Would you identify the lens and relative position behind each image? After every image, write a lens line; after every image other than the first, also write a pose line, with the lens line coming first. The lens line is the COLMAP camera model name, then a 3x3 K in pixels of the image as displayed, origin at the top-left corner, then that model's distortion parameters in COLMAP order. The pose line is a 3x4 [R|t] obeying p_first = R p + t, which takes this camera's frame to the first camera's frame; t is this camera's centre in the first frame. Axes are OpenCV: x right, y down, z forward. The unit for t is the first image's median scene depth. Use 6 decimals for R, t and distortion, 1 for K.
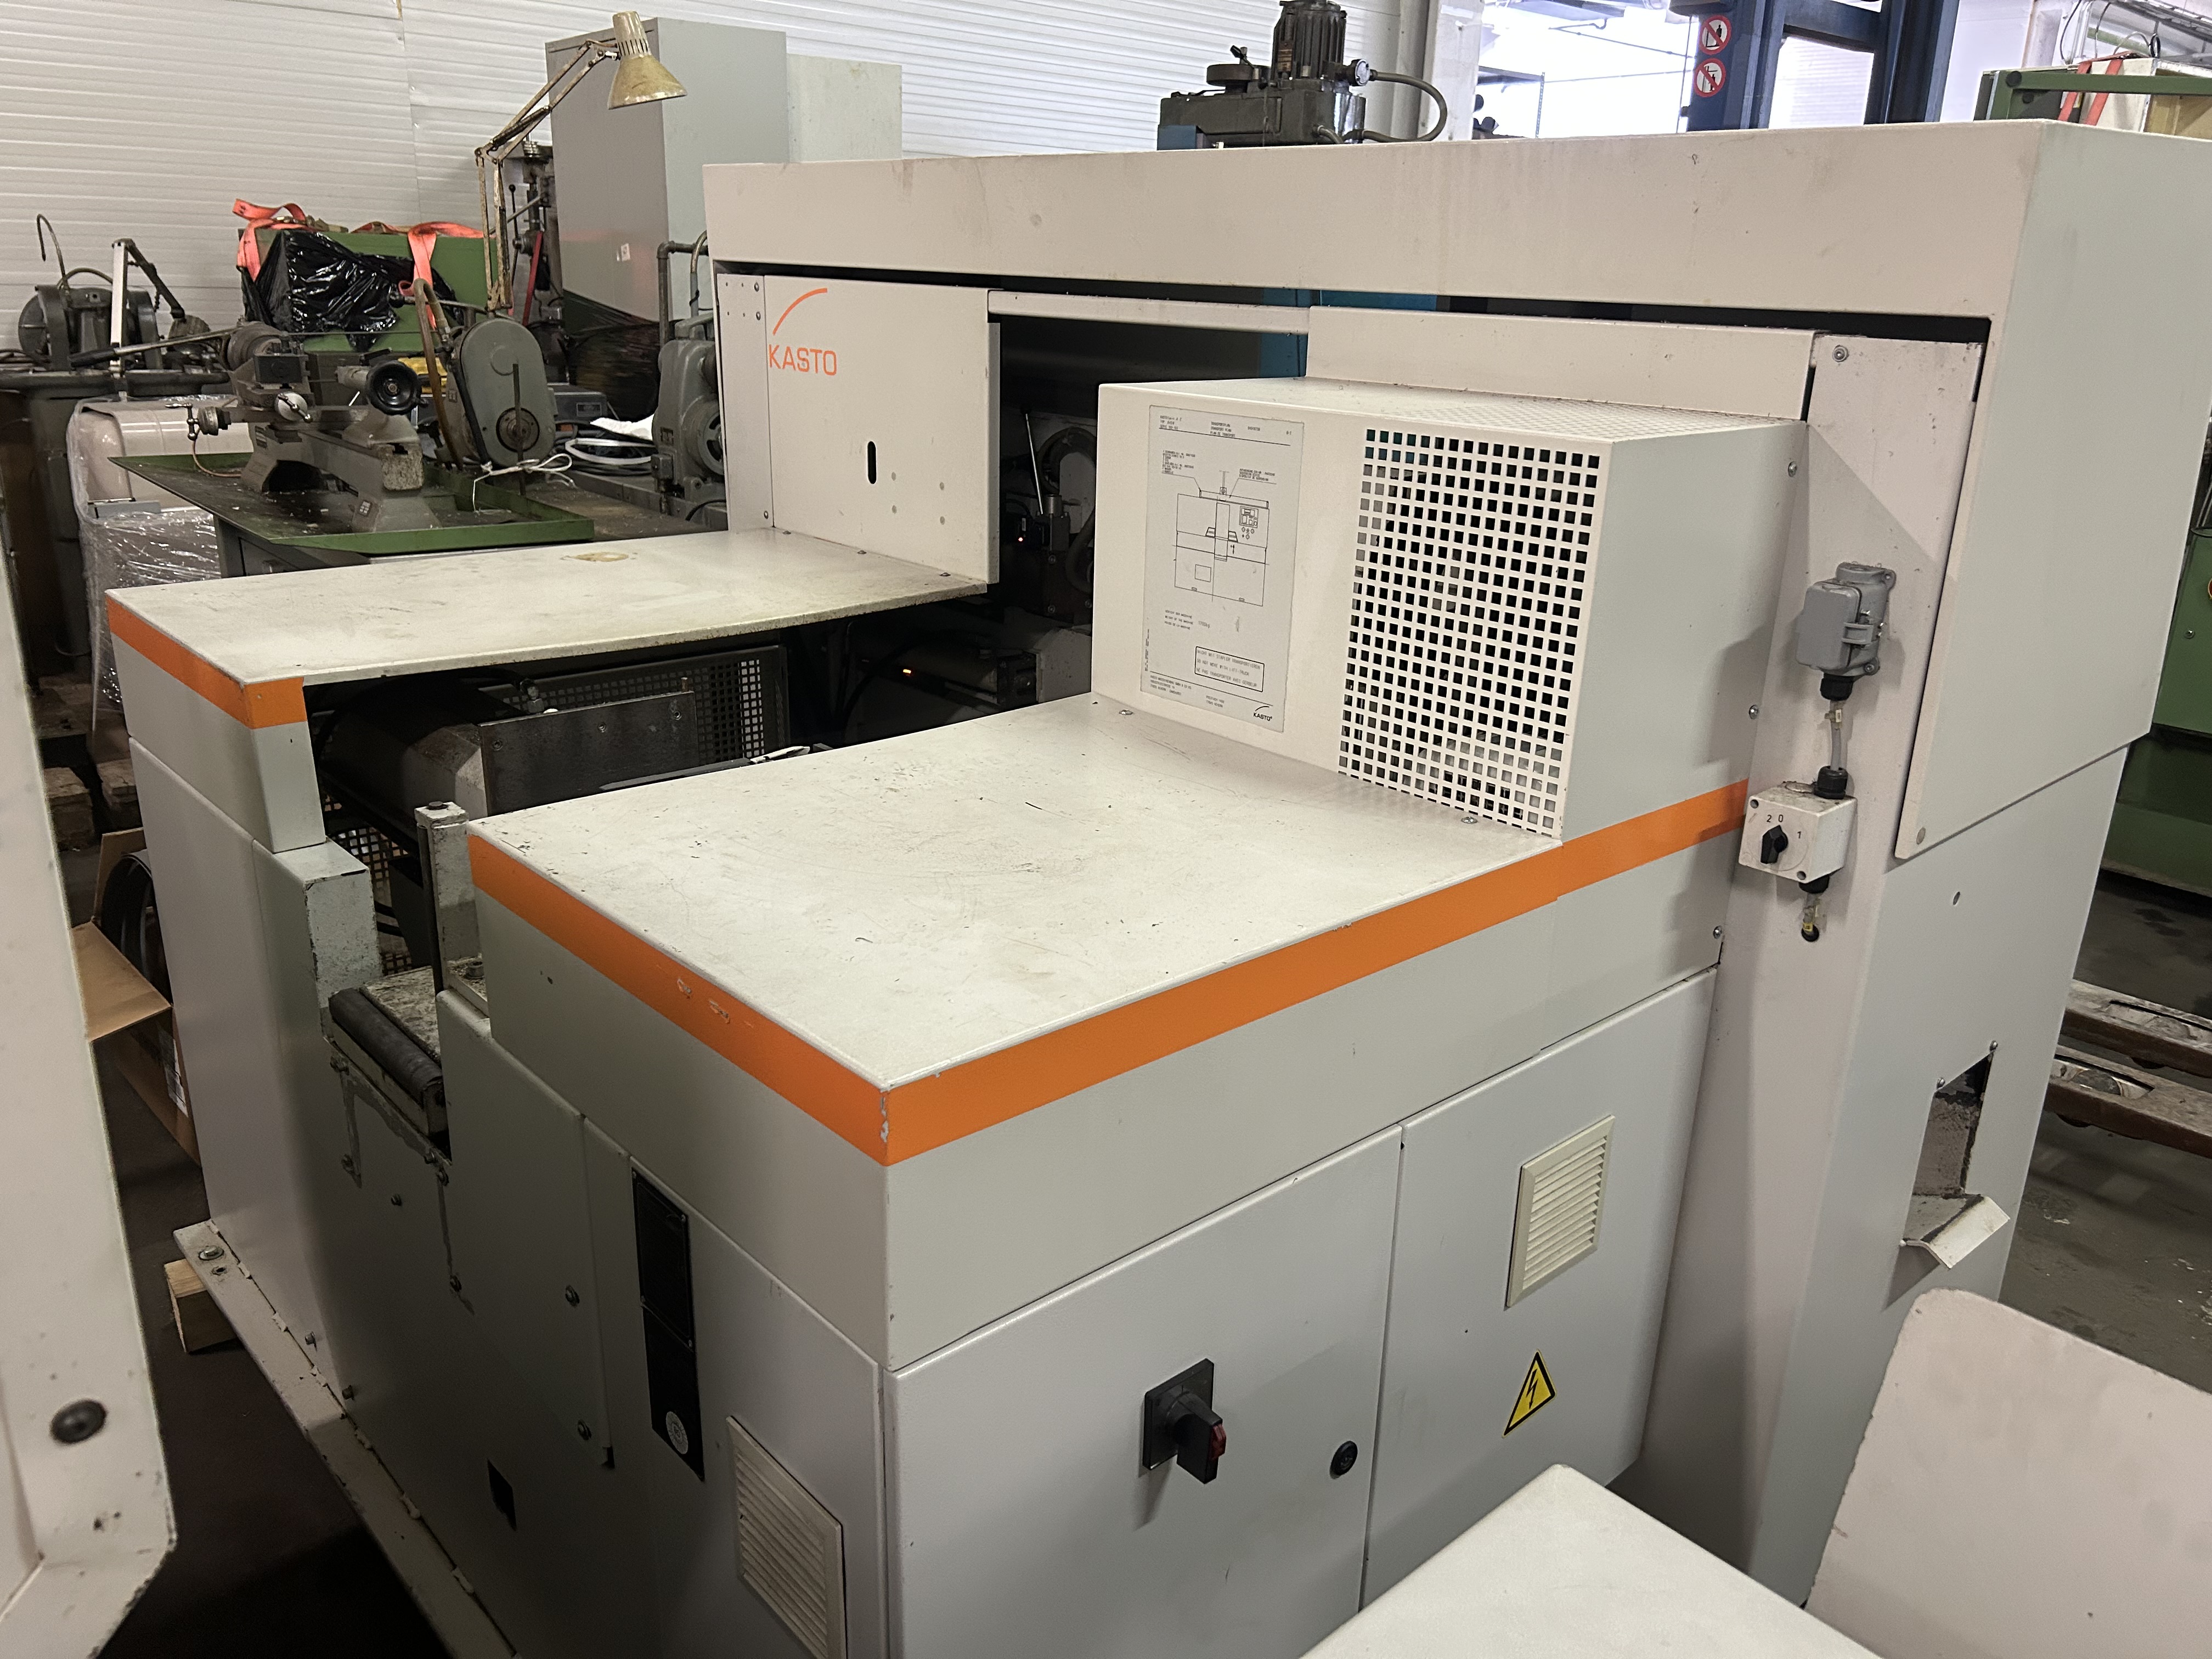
lens RADIAL K [[1681.6, 0, 1109.0], [0, 1681.6, 826.7], [0, 0, 1]] dist [0.051467, -0.055828]
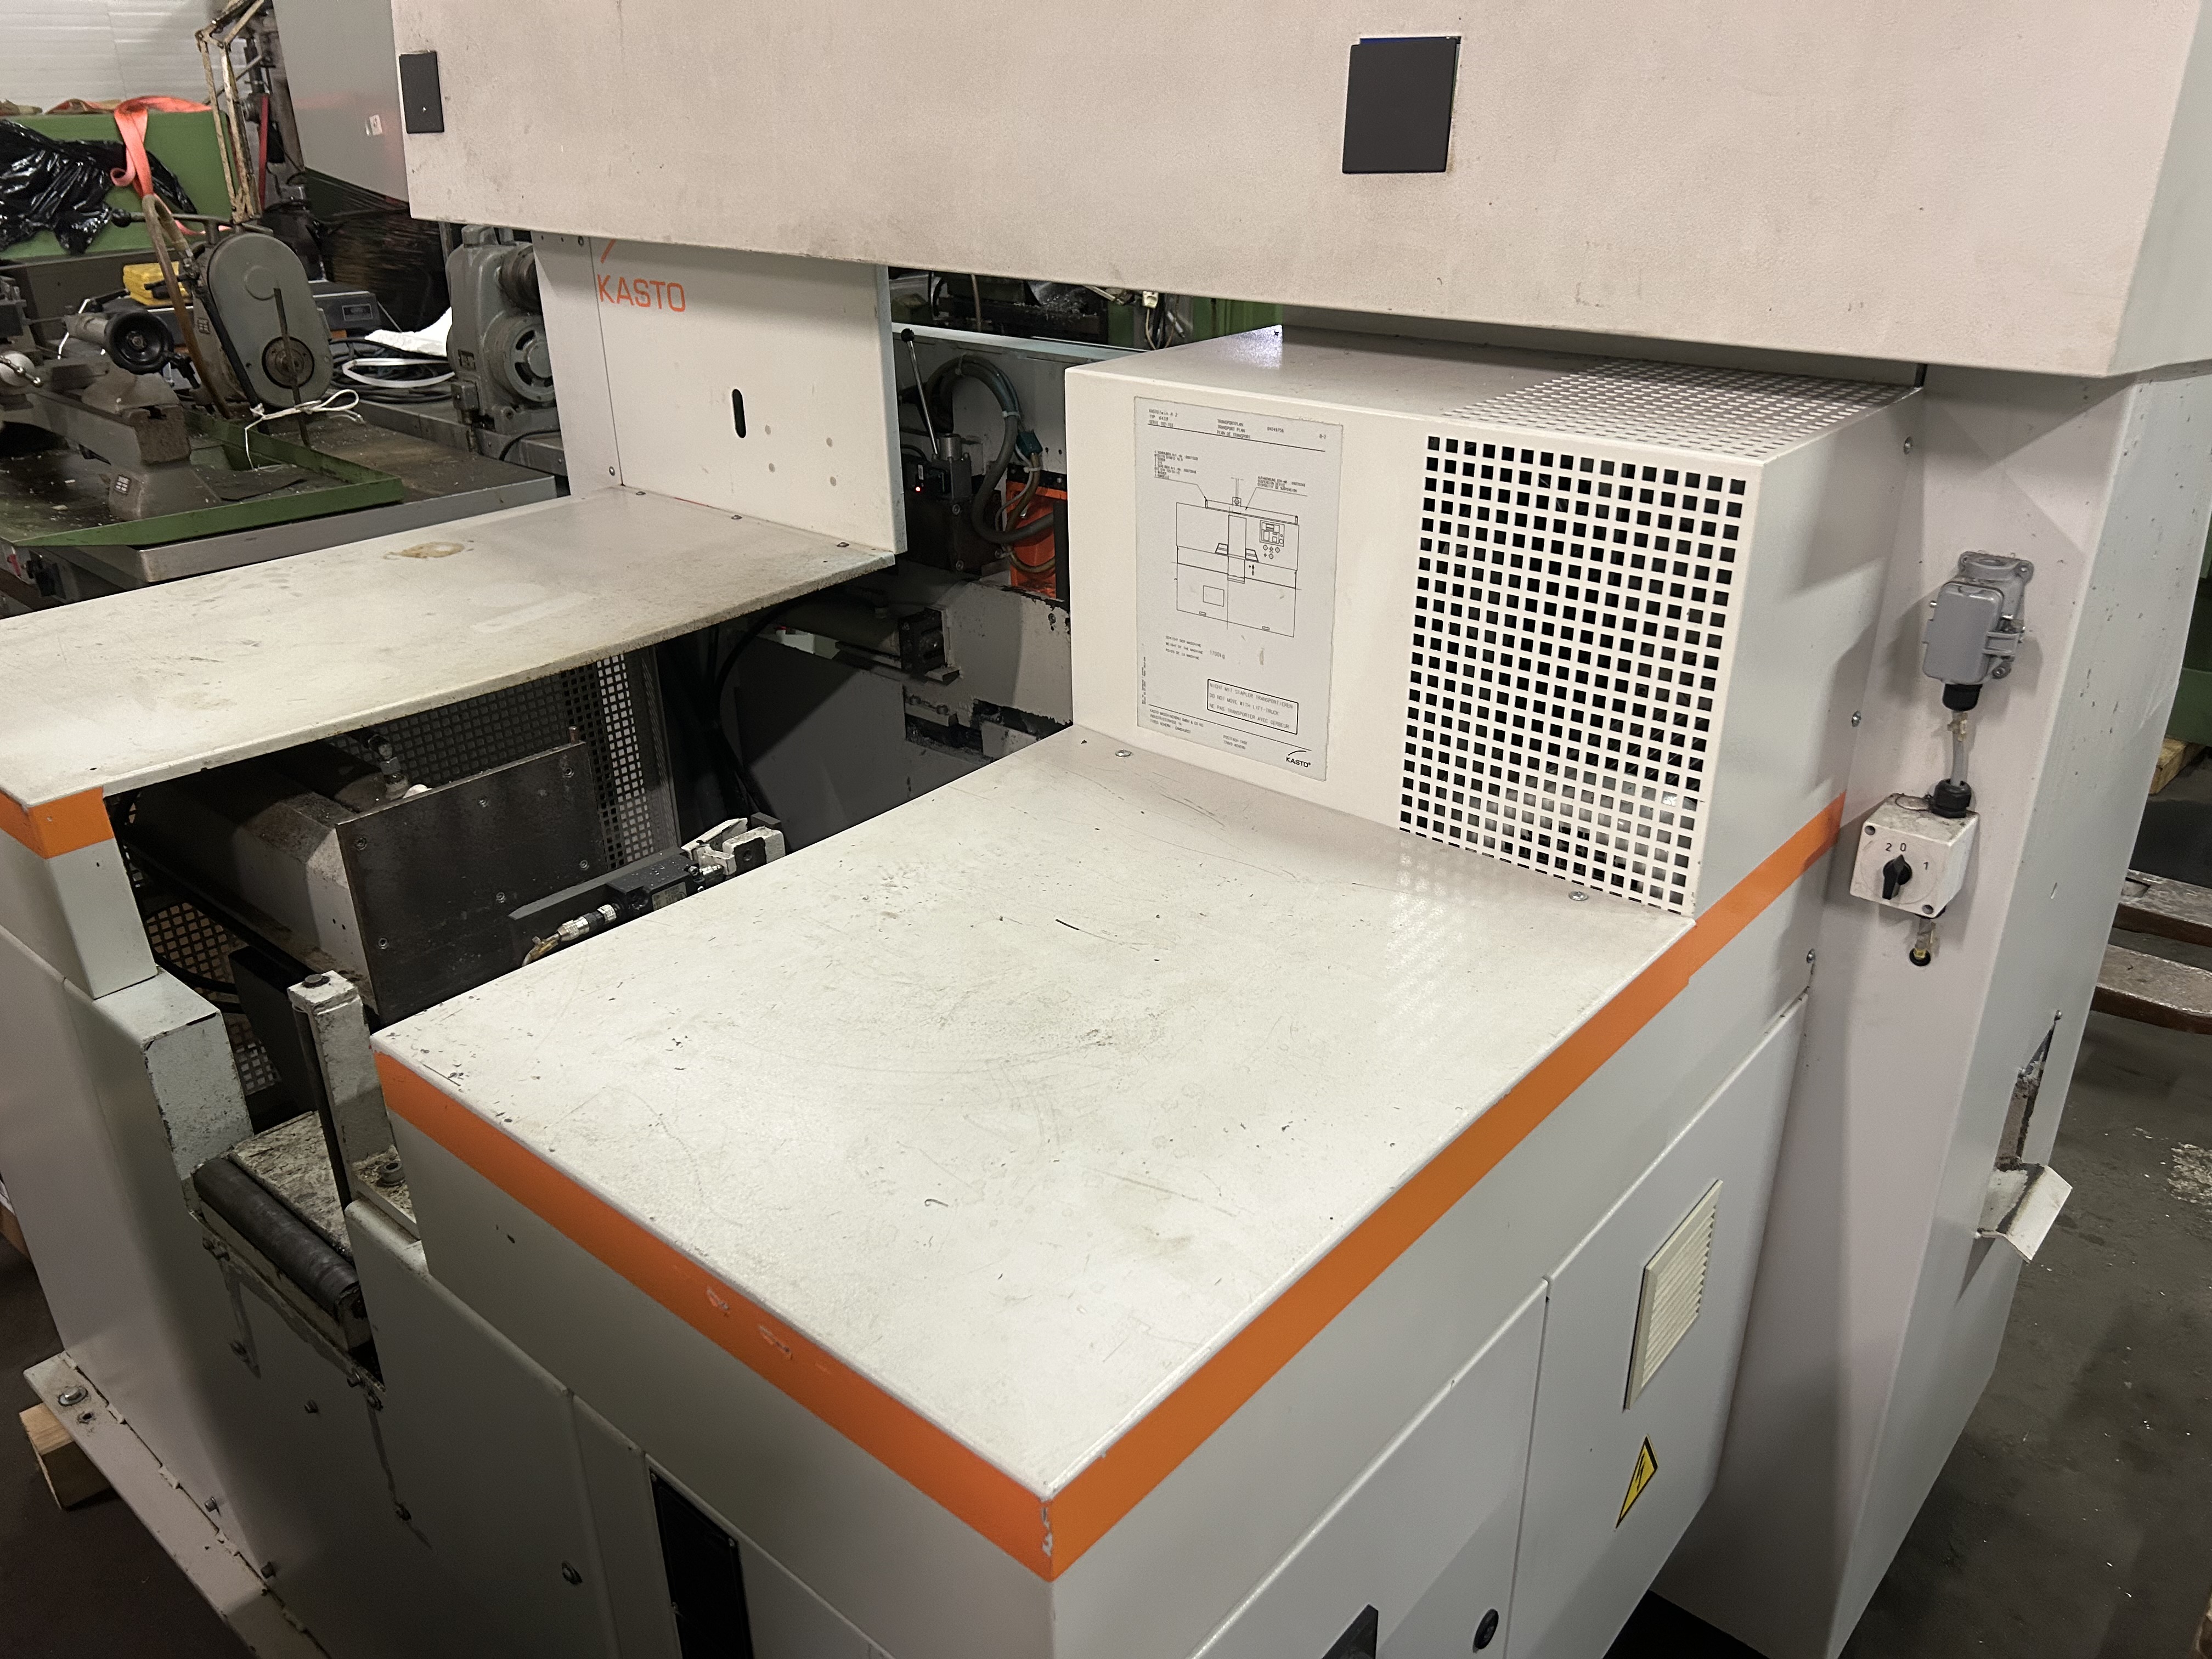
lens RADIAL K [[1681.6, 0, 1113.6], [0, 1681.6, 830.8], [0, 0, 1]] dist [0.051467, -0.055828]
pose [[0.990812, -0.090946, 0.100102, -0.089038], [0.080052, 0.990930, 0.107928, -0.129051], [-0.109010, -0.098923, 0.989106, 0.158789]]
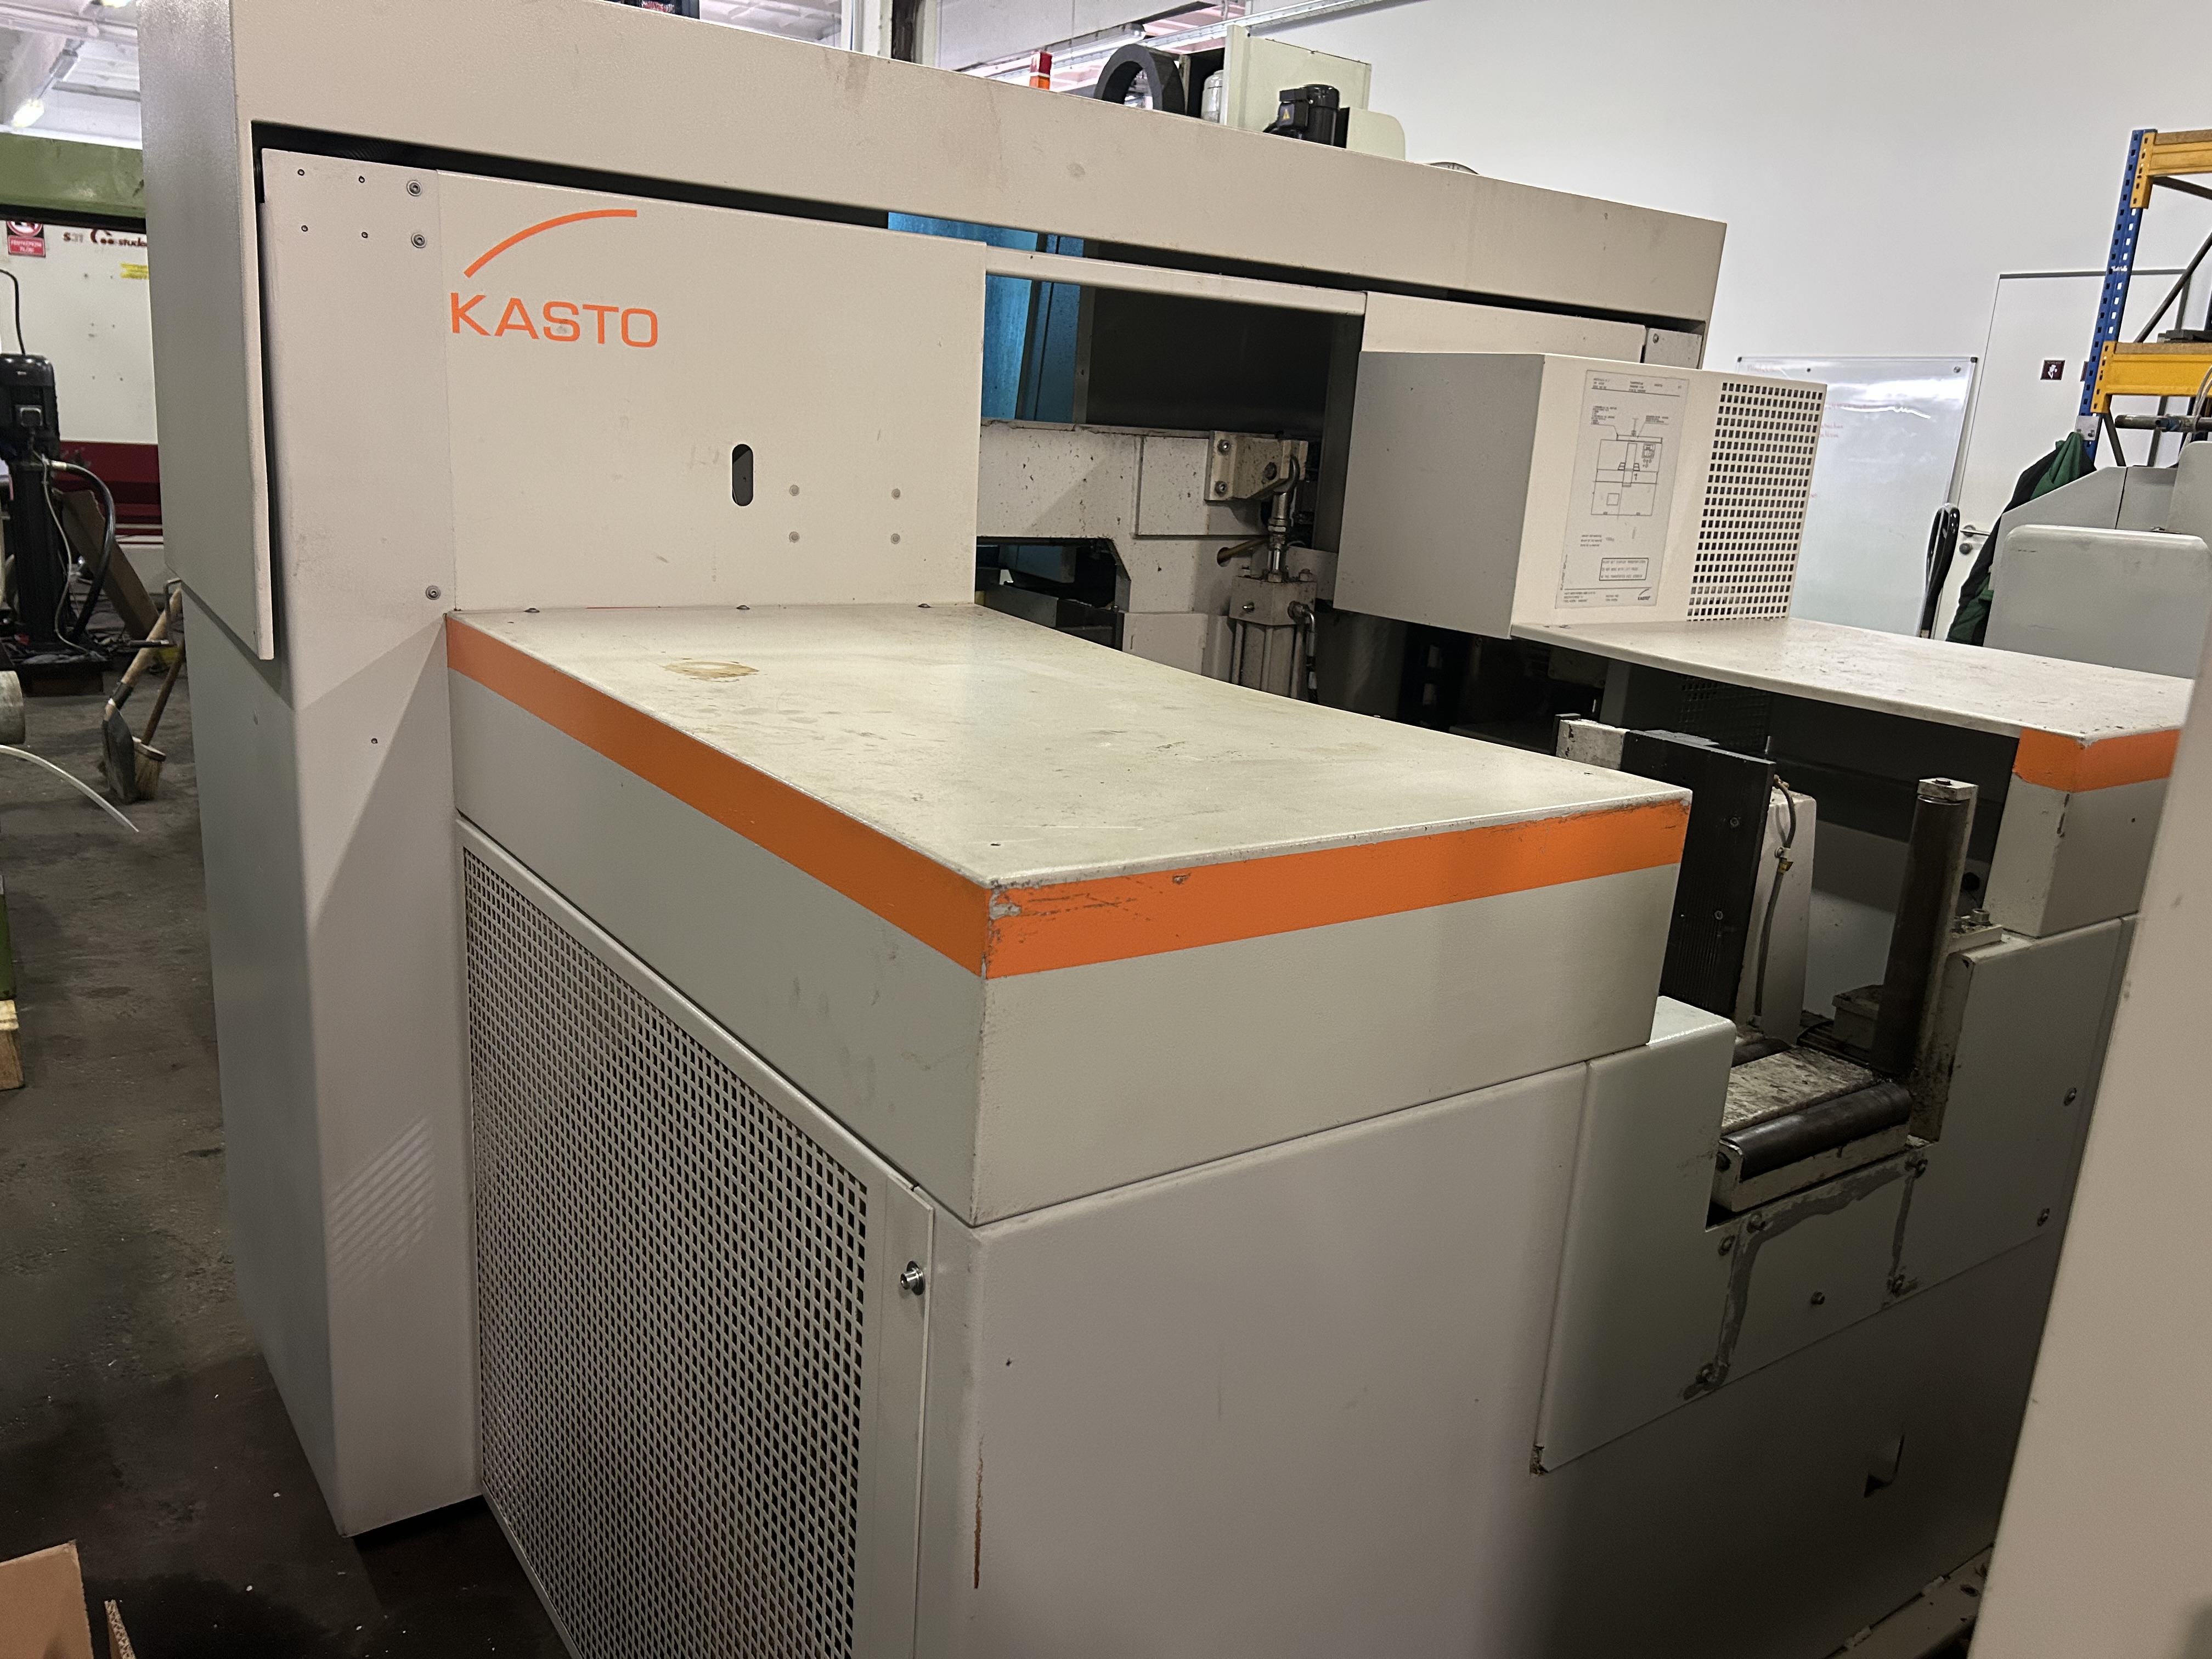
lens RADIAL K [[1681.6, 0, 1106.6], [0, 1681.6, 826.8], [0, 0, 1]] dist [0.051467, -0.055828]
pose [[0.109781, -0.259587, 0.959460, -1.294869], [0.261653, 0.938795, 0.224058, -0.307040], [-0.958898, 0.226448, 0.170983, 1.207010]]
